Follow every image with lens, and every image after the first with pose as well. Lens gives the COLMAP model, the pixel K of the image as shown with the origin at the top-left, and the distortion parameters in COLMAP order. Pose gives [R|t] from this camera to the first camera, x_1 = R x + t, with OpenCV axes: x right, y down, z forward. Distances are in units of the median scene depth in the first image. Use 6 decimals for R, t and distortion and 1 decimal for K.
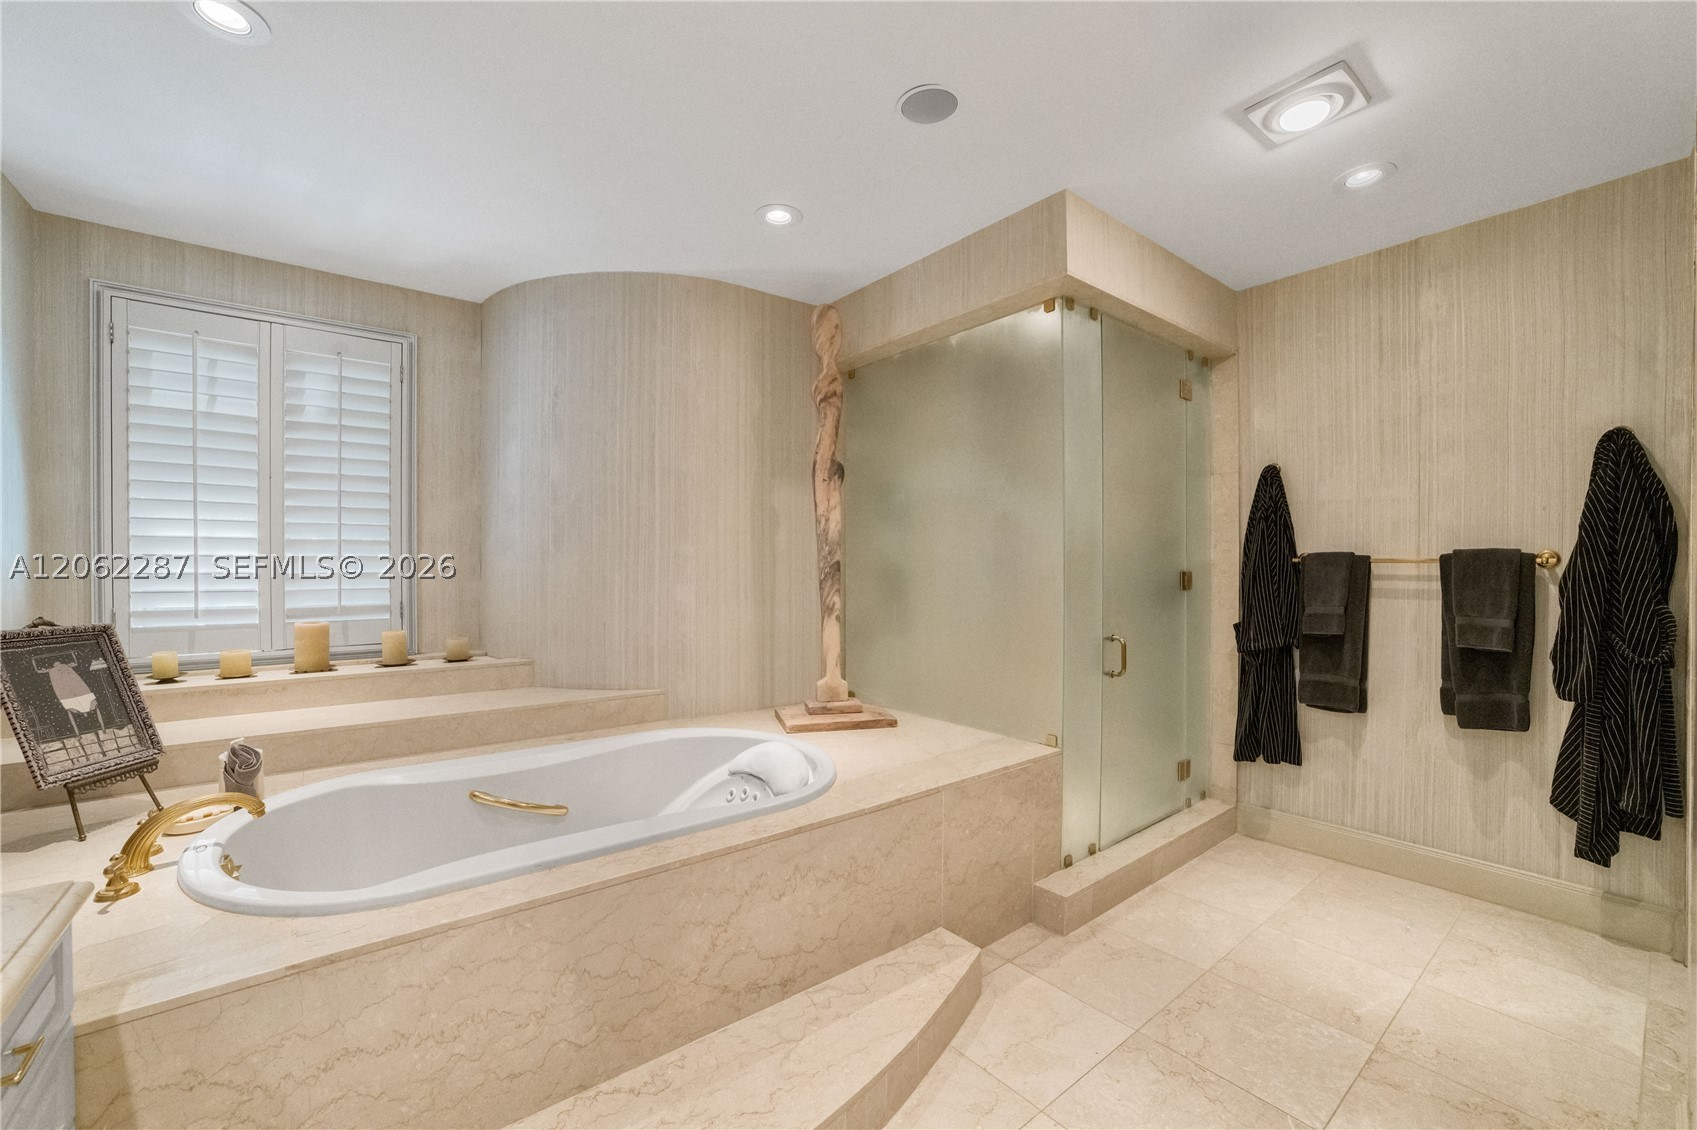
lens RADIAL K [[674.7, 0, 843.0], [0, 674.7, 574.7], [0, 0, 1]] dist [-0.069194, 0.019928]
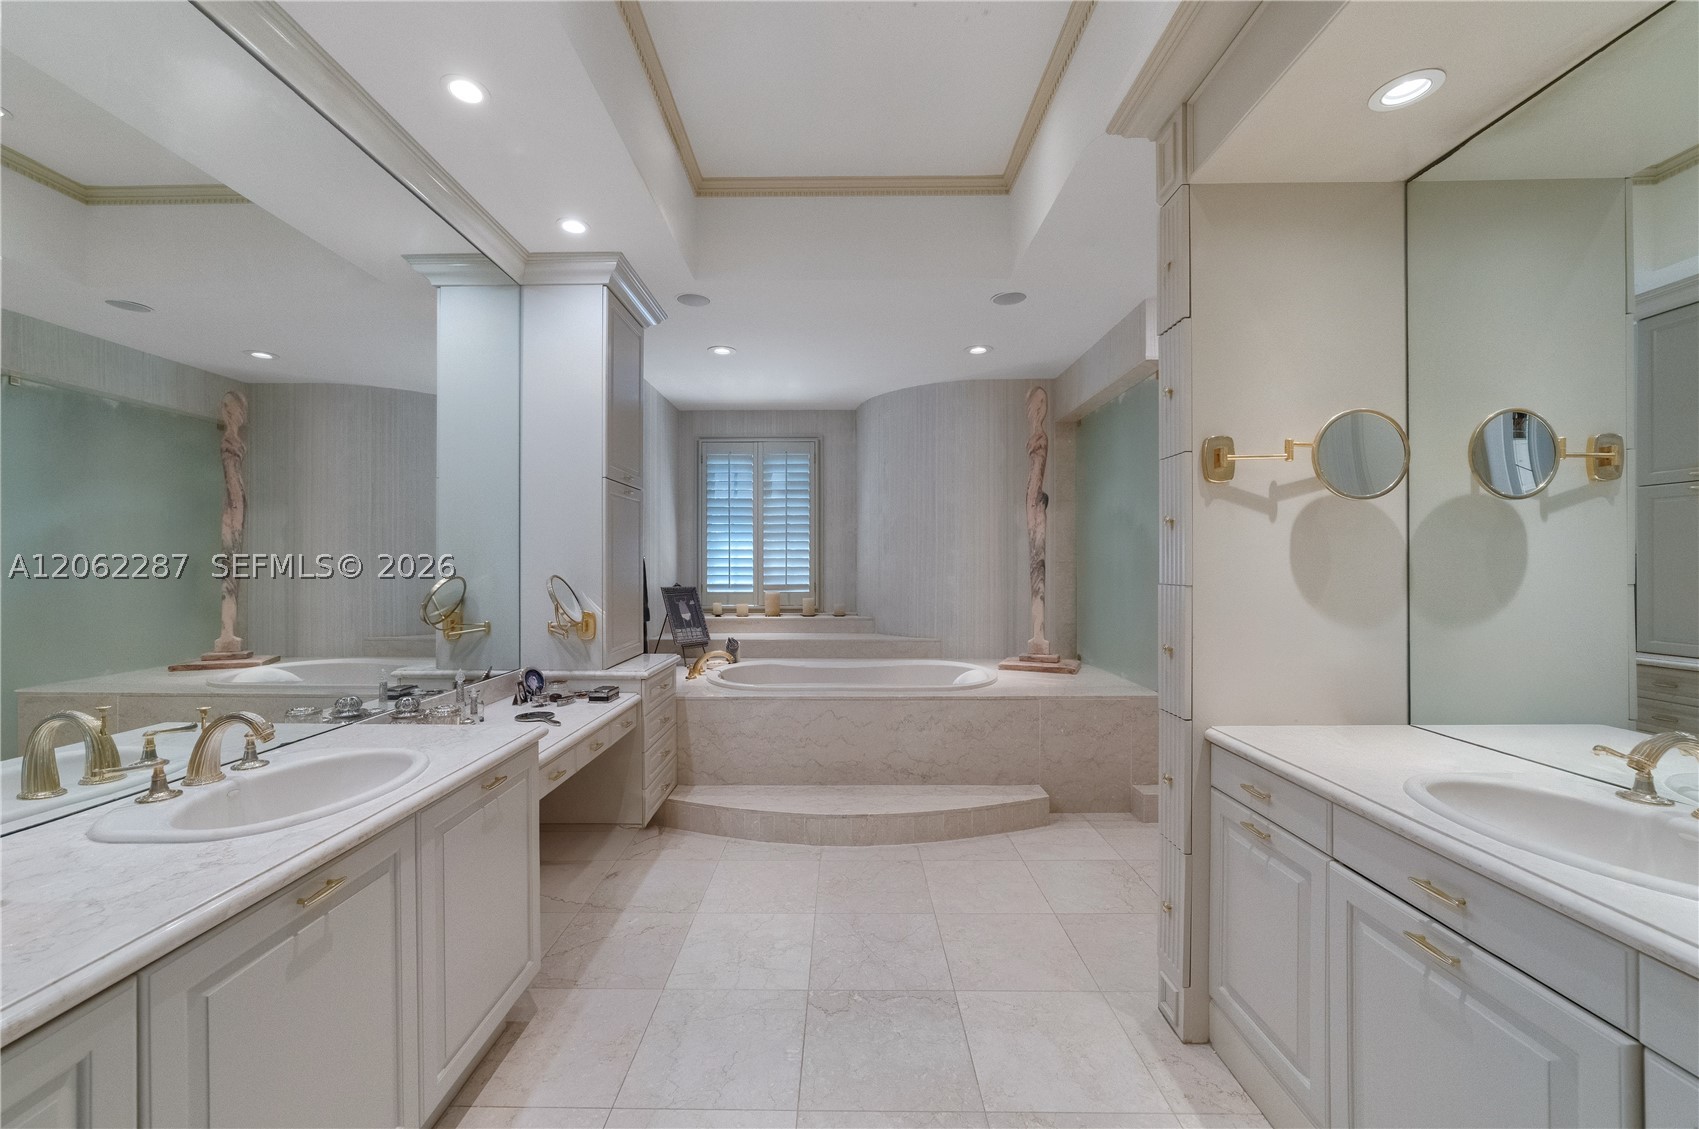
lens RADIAL K [[623.8, 0, 849.5], [0, 623.8, 564.5], [0, 0, 1]] dist [-0.000128, 0.000000]
pose [[0.794389, -0.001183, -0.607408, 0.515659], [-0.005250, 0.999947, -0.008815, 0.005093], [0.607386, 0.010191, 0.794341, -0.366680]]
